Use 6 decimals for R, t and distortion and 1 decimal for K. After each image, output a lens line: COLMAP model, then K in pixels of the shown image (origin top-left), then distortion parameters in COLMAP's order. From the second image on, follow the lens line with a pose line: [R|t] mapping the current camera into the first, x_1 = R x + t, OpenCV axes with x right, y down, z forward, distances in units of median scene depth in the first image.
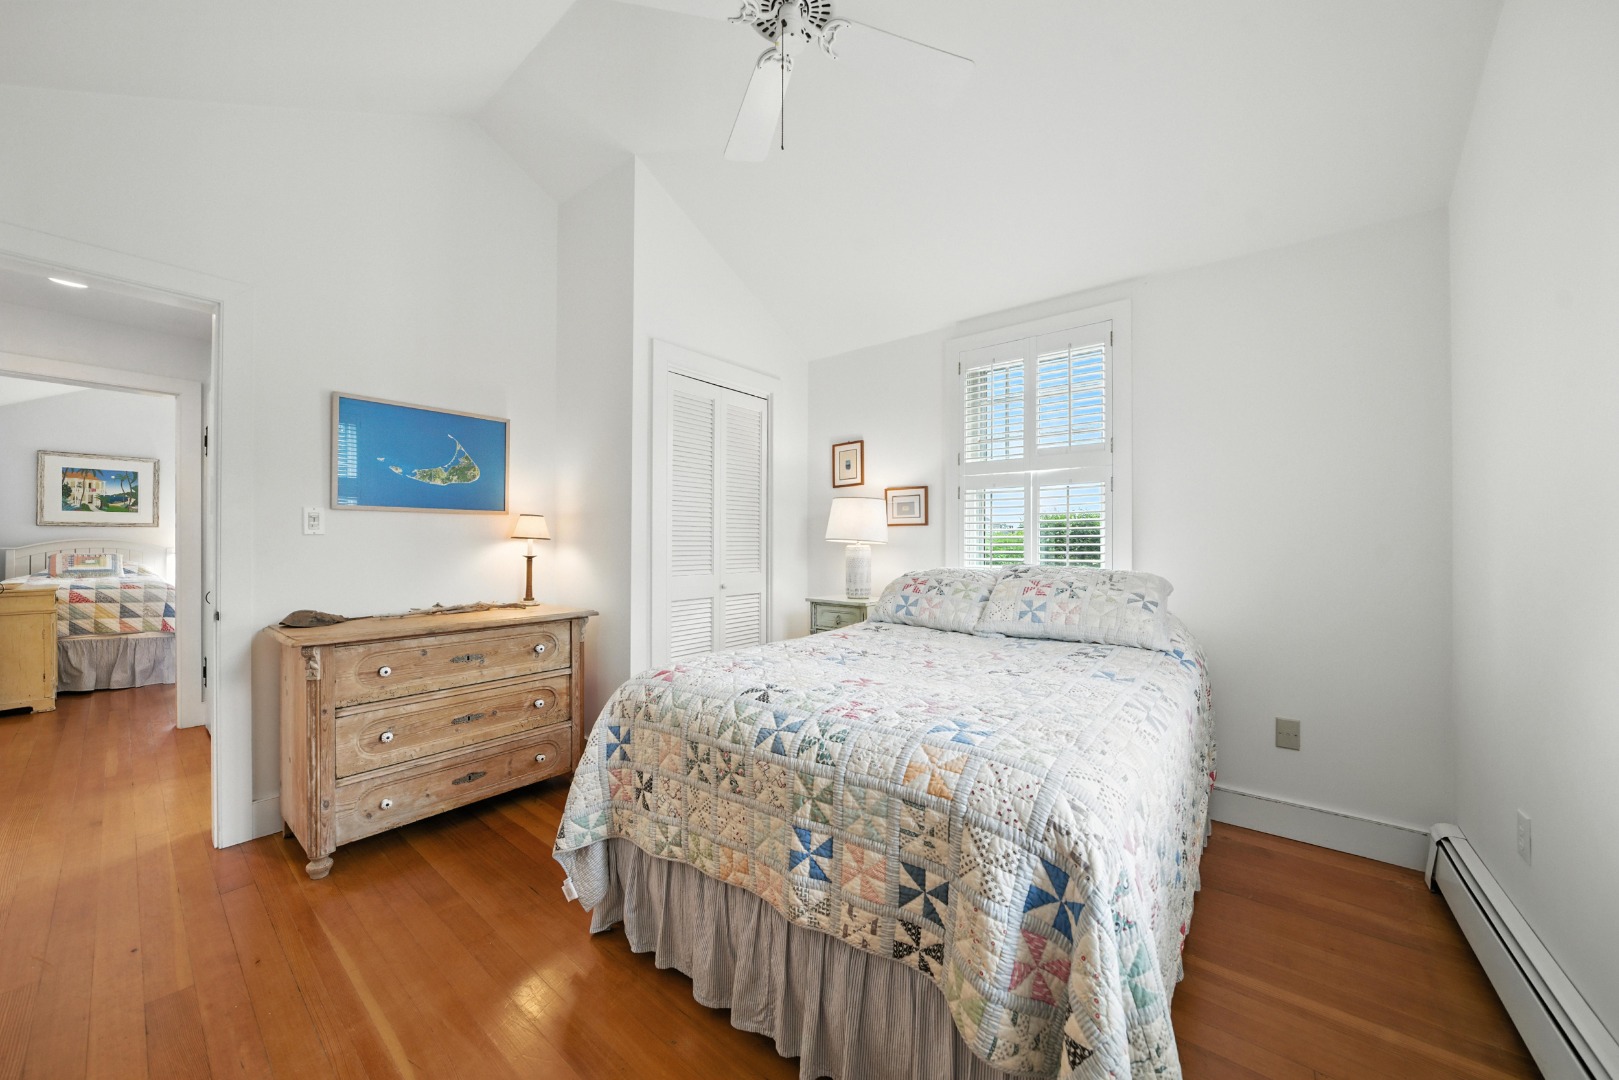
lens RADIAL K [[566.3, 0, 808.8], [0, 566.3, 542.8], [0, 0, 1]] dist [-0.018569, 0.000004]
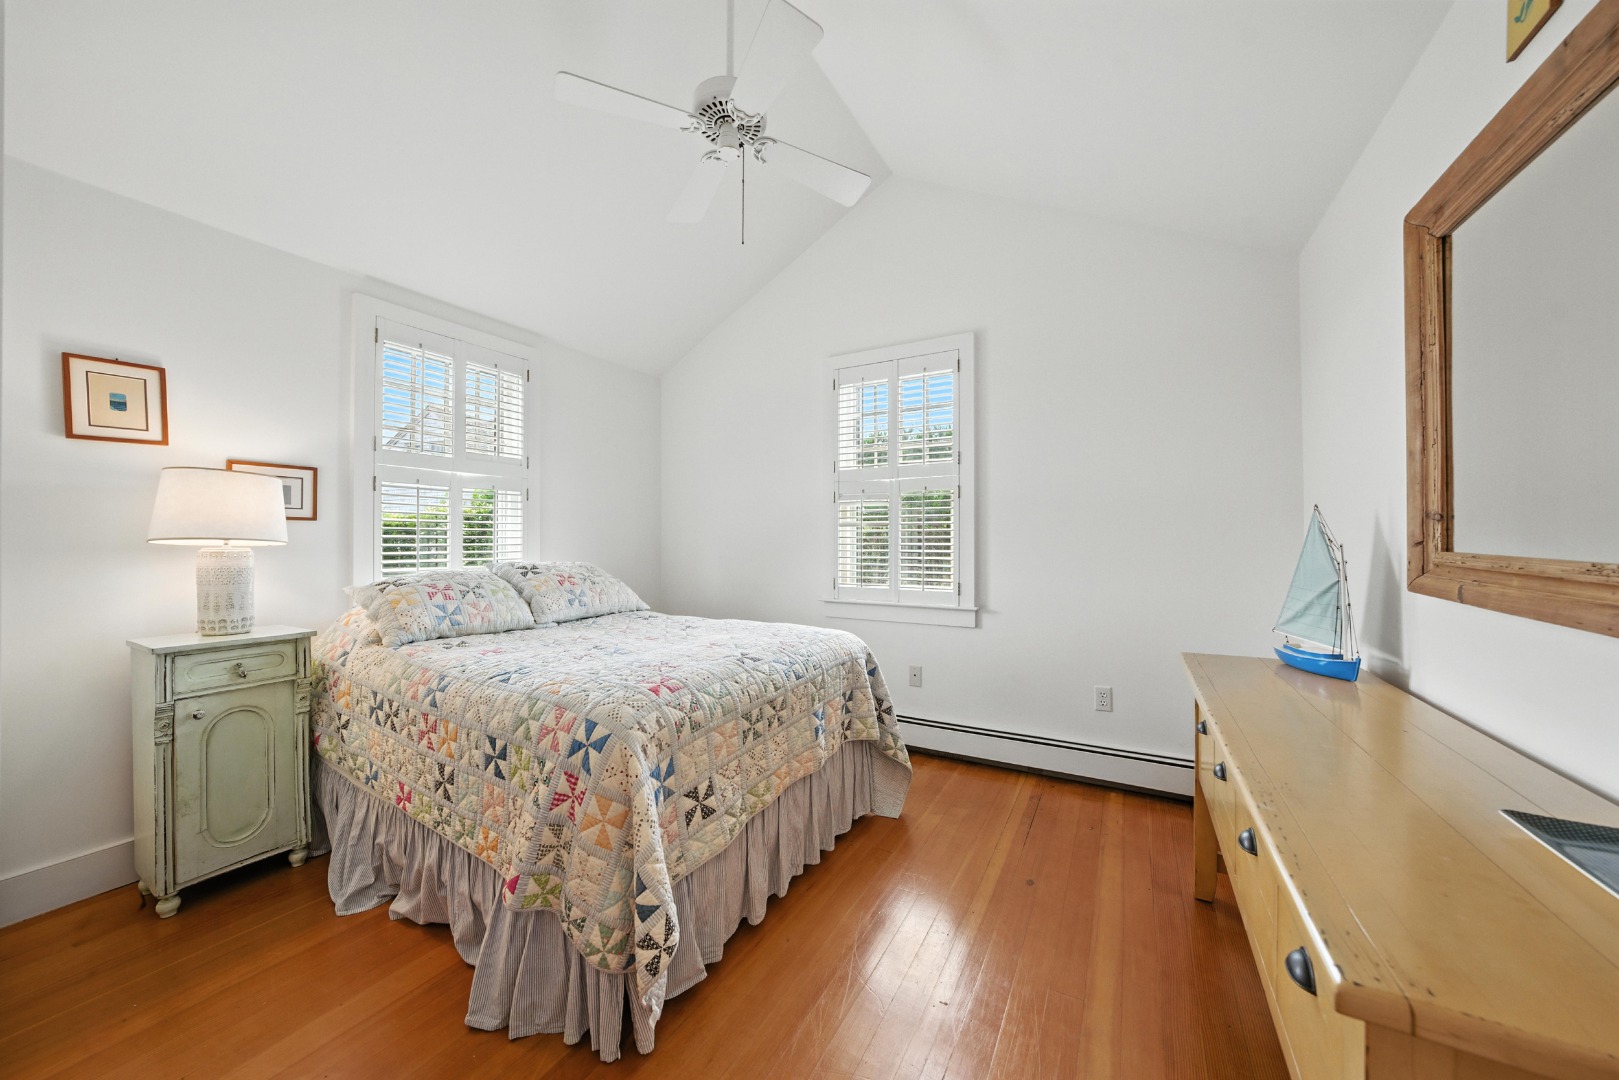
lens RADIAL K [[566.3, 0, 808.8], [0, 566.3, 542.8], [0, 0, 1]] dist [-0.018569, 0.000004]
pose [[-0.156761, -0.003826, 0.987629, -1.012990], [0.004872, 0.999977, 0.004648, -0.002938], [-0.987624, 0.005541, -0.156739, 0.777497]]
